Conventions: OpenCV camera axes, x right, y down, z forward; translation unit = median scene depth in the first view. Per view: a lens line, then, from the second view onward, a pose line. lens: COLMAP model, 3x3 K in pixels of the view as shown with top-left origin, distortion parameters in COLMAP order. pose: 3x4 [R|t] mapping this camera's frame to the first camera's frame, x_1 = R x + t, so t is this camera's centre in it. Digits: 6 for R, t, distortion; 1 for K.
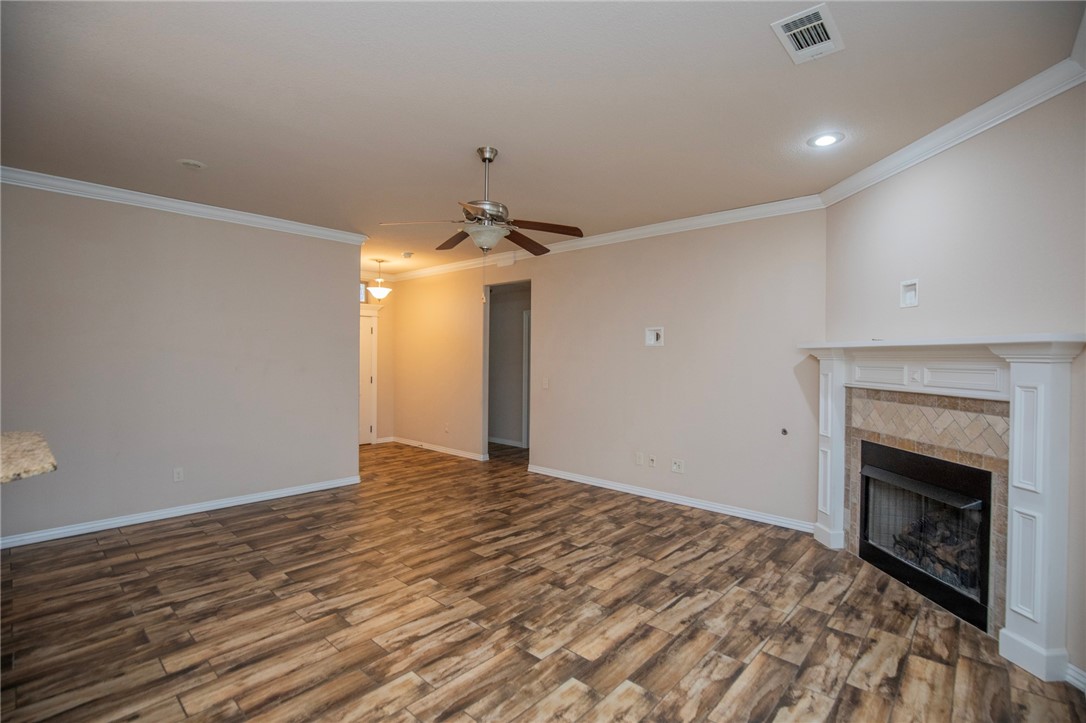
lens RADIAL K [[500.5, 0, 544.0], [0, 500.5, 359.8], [0, 0, 1]] dist [-0.025738, 0.000648]
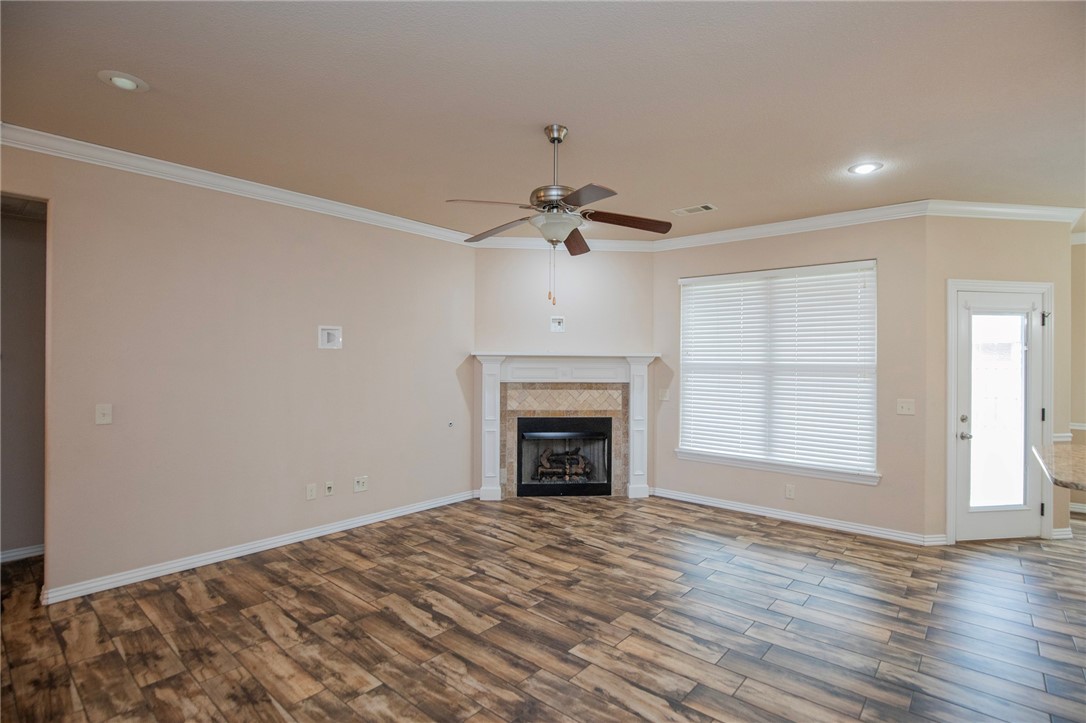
lens RADIAL K [[539.0, 0, 548.2], [0, 539.0, 361.2], [0, 0, 1]] dist [-0.026953, 0.000262]
pose [[-0.042855, -0.011144, 0.999019, -0.999903], [-0.001188, 0.999938, 0.011103, -0.025645], [-0.999081, -0.000711, -0.042866, 1.003305]]
